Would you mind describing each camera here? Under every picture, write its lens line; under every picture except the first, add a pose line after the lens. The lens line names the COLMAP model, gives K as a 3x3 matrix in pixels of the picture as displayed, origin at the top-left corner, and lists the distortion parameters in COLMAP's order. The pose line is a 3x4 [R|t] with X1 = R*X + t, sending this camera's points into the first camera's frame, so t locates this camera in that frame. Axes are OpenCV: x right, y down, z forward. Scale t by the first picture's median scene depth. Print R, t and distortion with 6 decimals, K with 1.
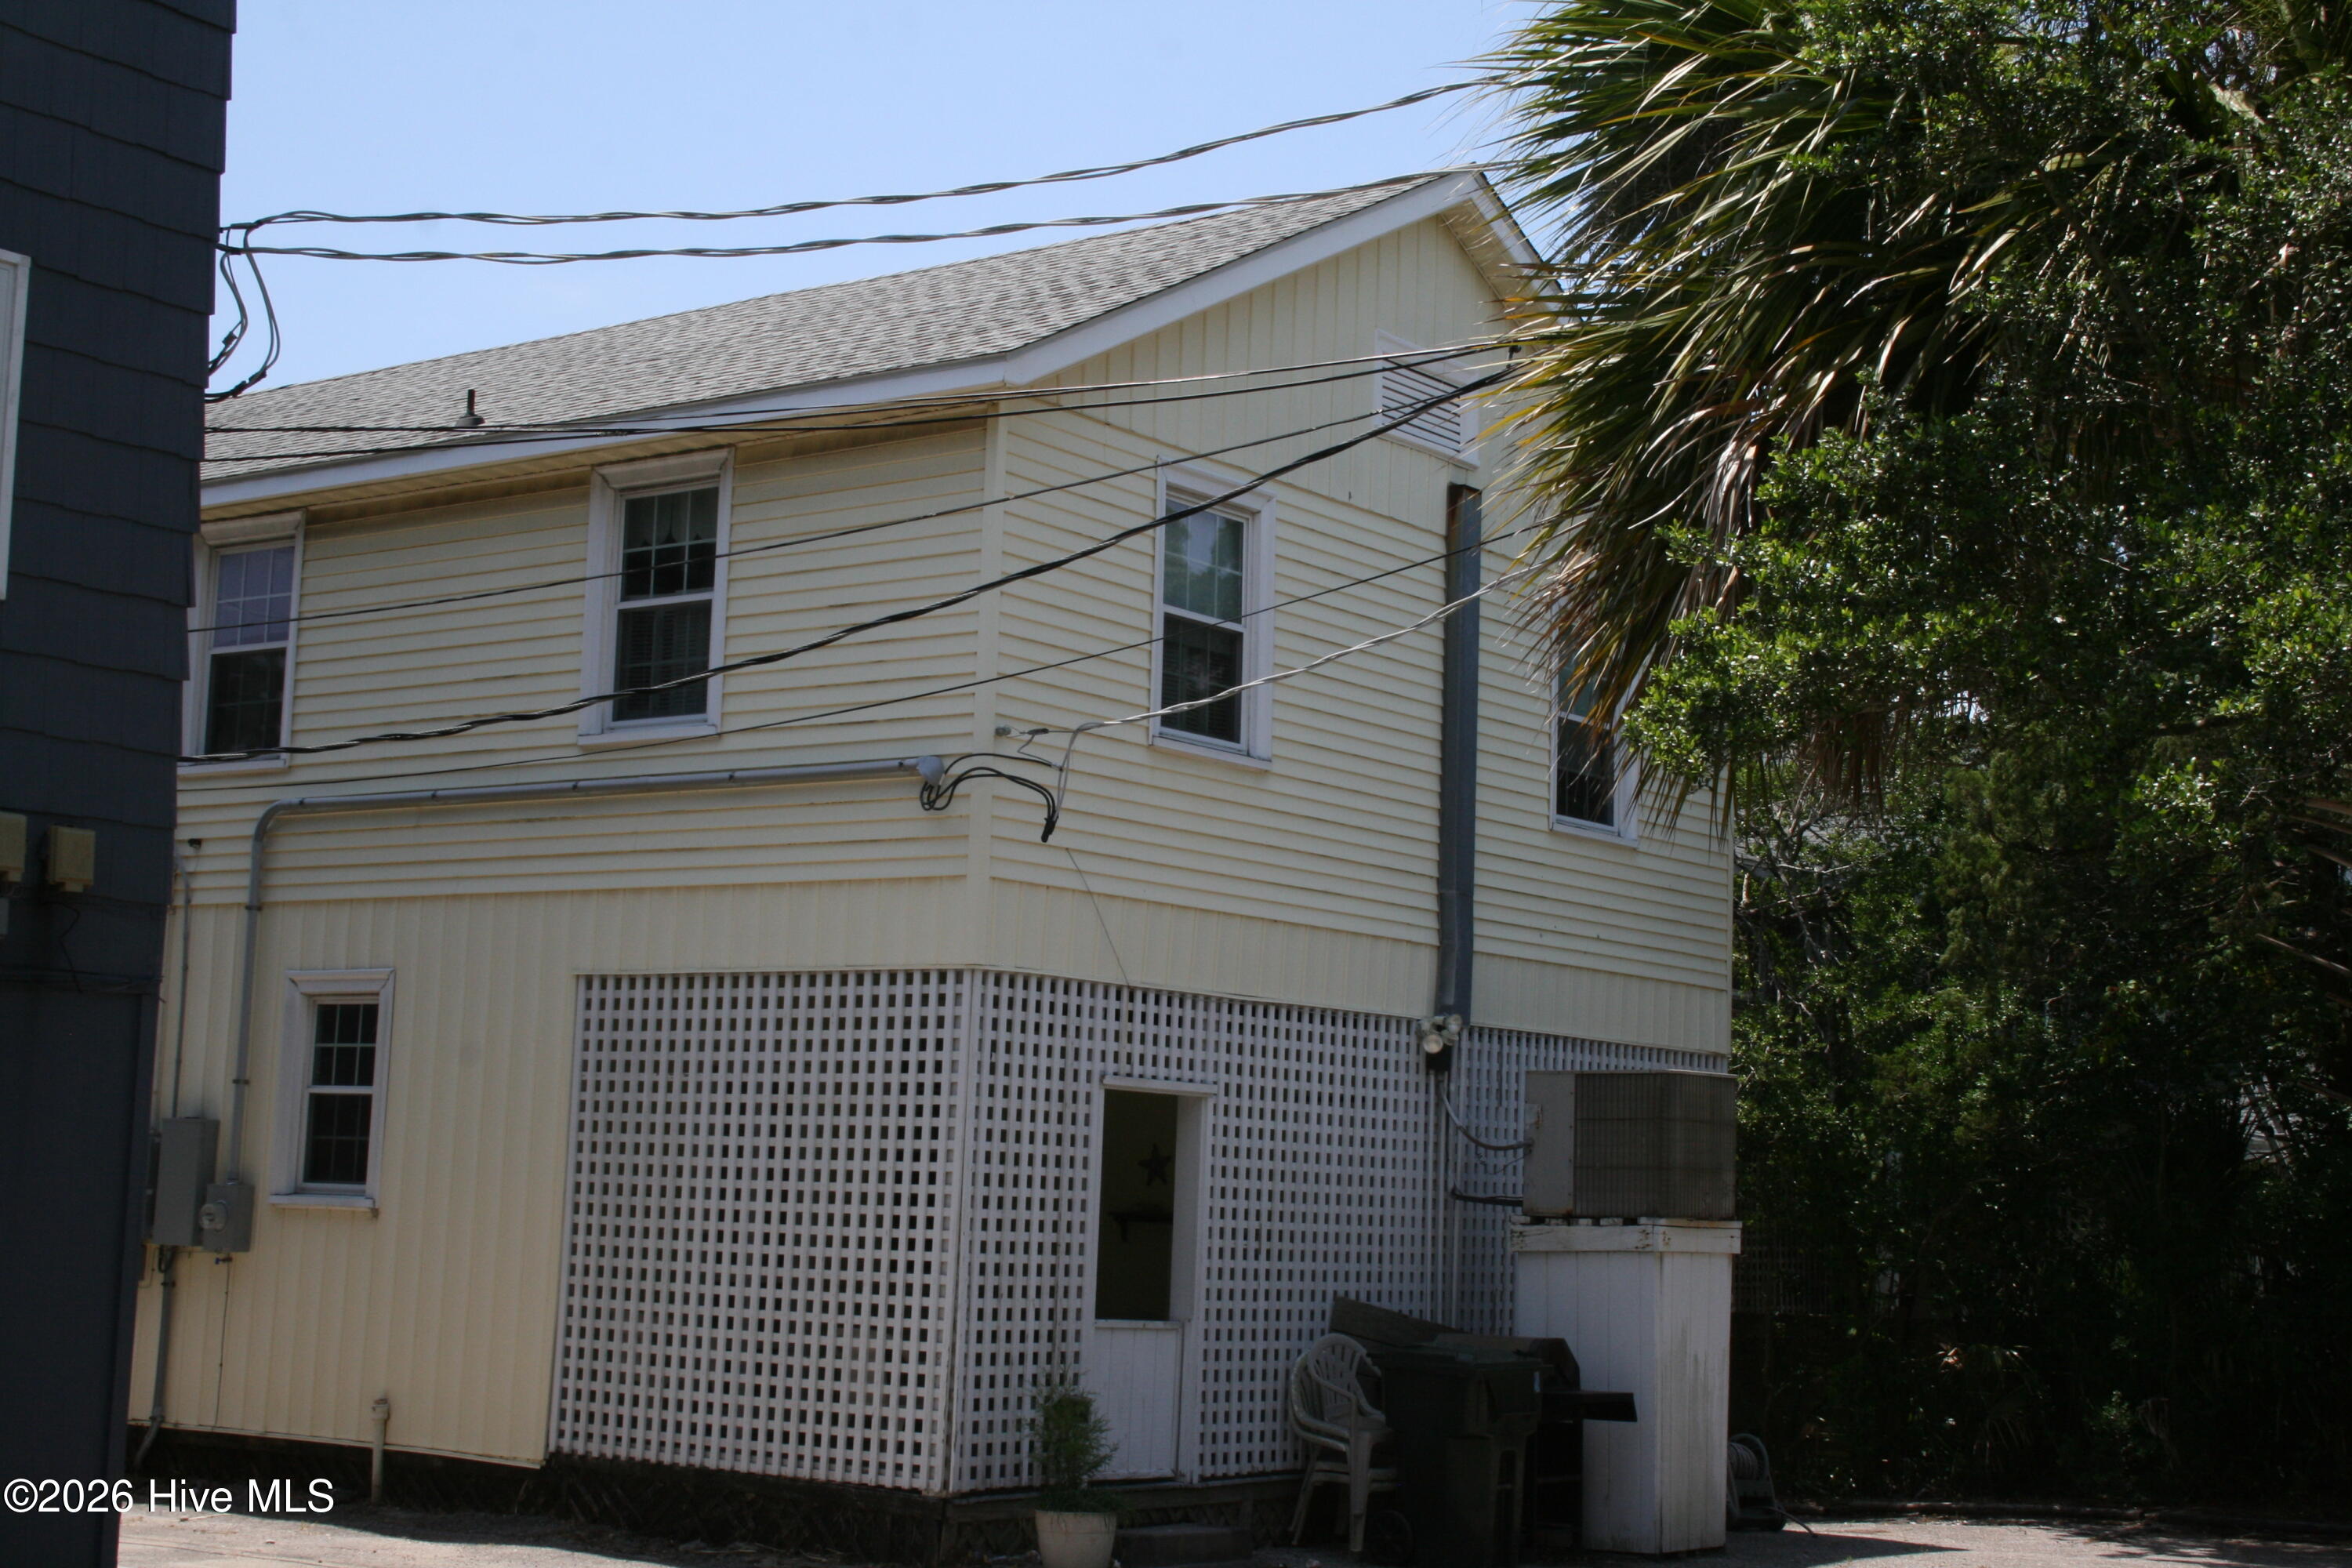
lens RADIAL K [[3454.9, 0, 1171.9], [0, 3454.9, 780.4], [0, 0, 1]] dist [-0.024018, 0.000000]
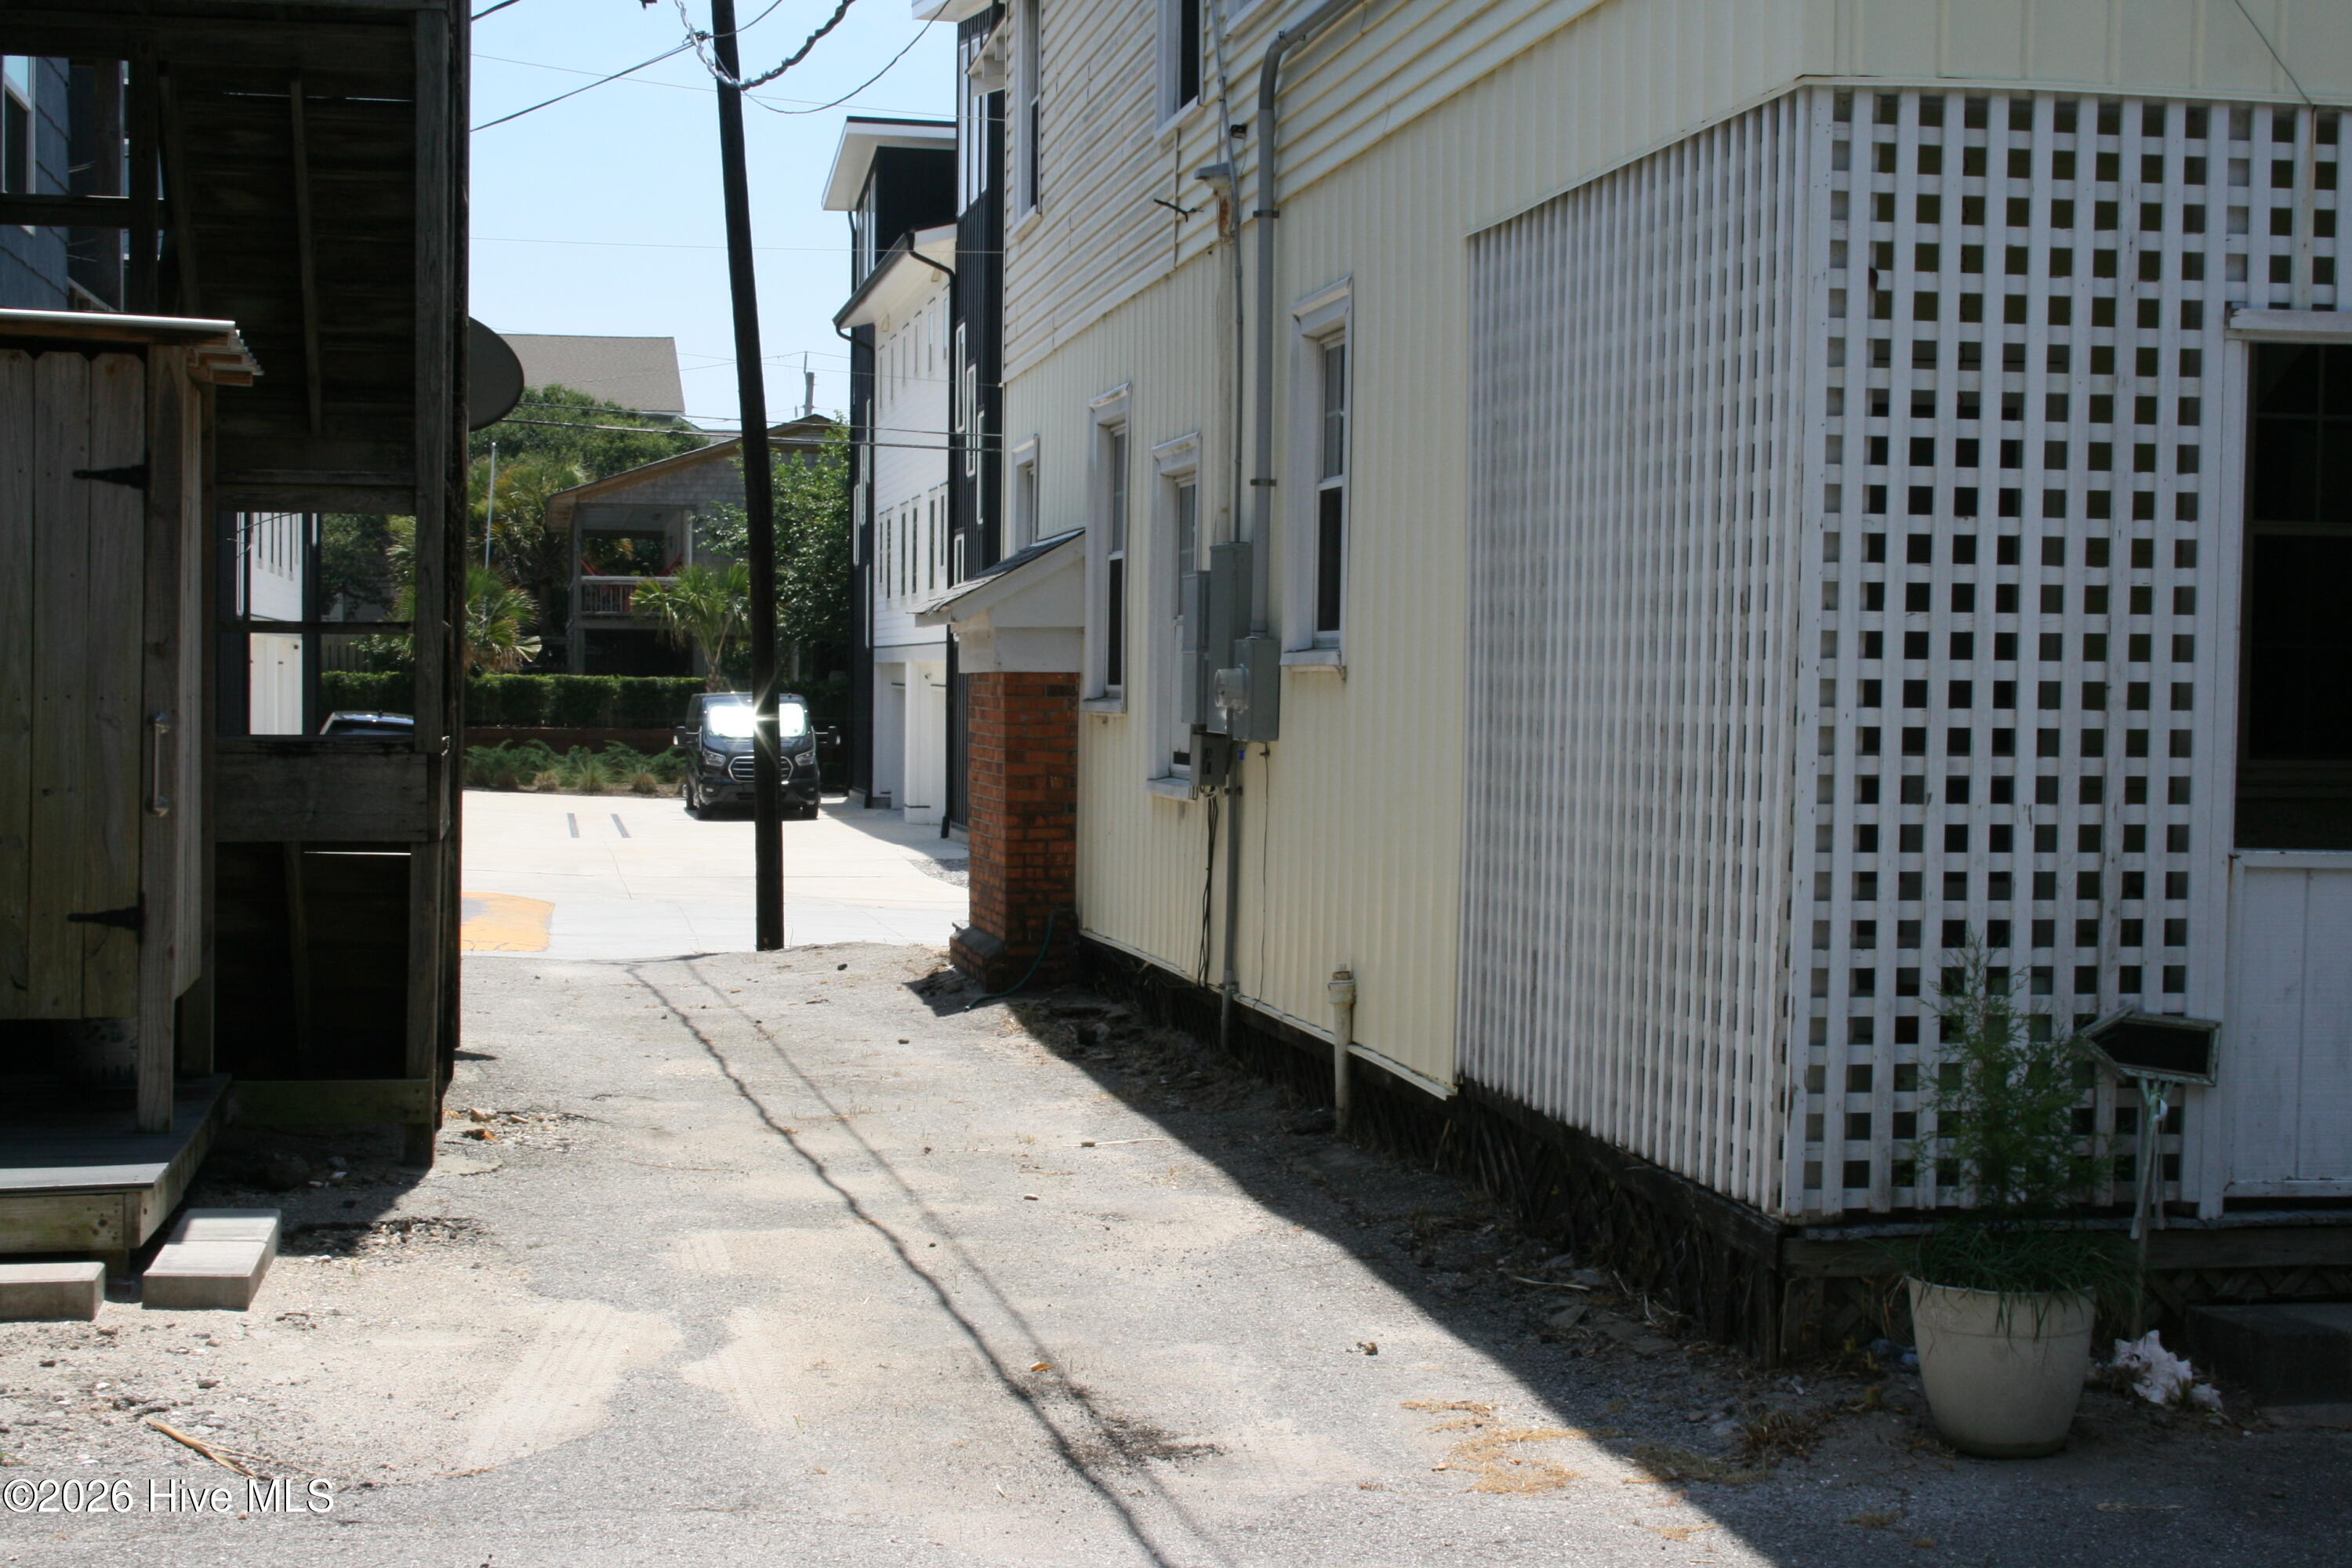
lens RADIAL K [[3454.9, 0, 1183.2], [0, 3454.9, 785.1], [0, 0, 1]] dist [-0.024018, 0.000000]
pose [[0.735873, -0.006412, -0.677089, 0.171353], [0.099549, 0.990114, 0.098815, 0.083669], [0.669762, -0.140119, 0.729236, 0.542743]]
